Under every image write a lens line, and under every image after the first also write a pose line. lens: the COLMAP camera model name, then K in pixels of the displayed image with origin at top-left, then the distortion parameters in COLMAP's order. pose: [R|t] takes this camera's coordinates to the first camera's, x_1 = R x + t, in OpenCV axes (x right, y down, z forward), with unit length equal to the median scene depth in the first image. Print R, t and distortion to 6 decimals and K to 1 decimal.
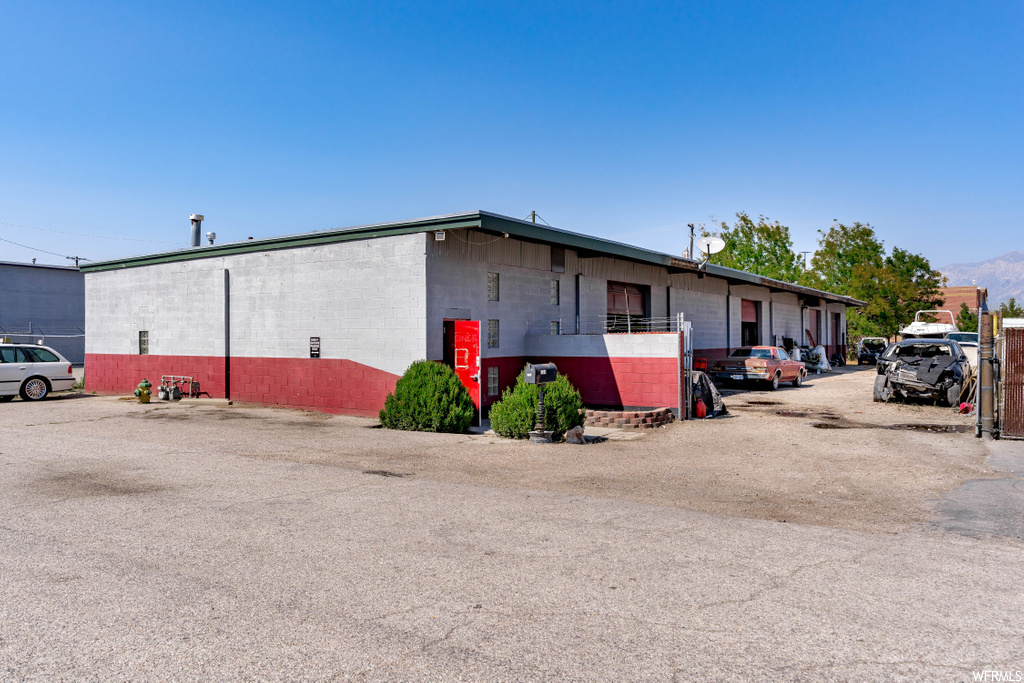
lens RADIAL K [[772.9, 0, 512.8], [0, 772.9, 341.1], [0, 0, 1]] dist [0.000198, -0.001208]
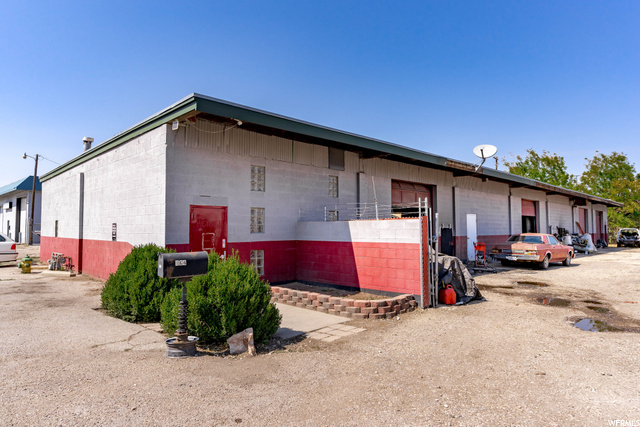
lens RADIAL K [[403.5, 0, 319.2], [0, 403.5, 215.1], [0, 0, 1]] dist [0.002176, 0.001435]
pose [[0.978052, -0.004908, -0.208302, 0.153653], [-0.003171, 0.999256, -0.038433, 0.004374], [0.208335, 0.038250, 0.977309, 0.373385]]
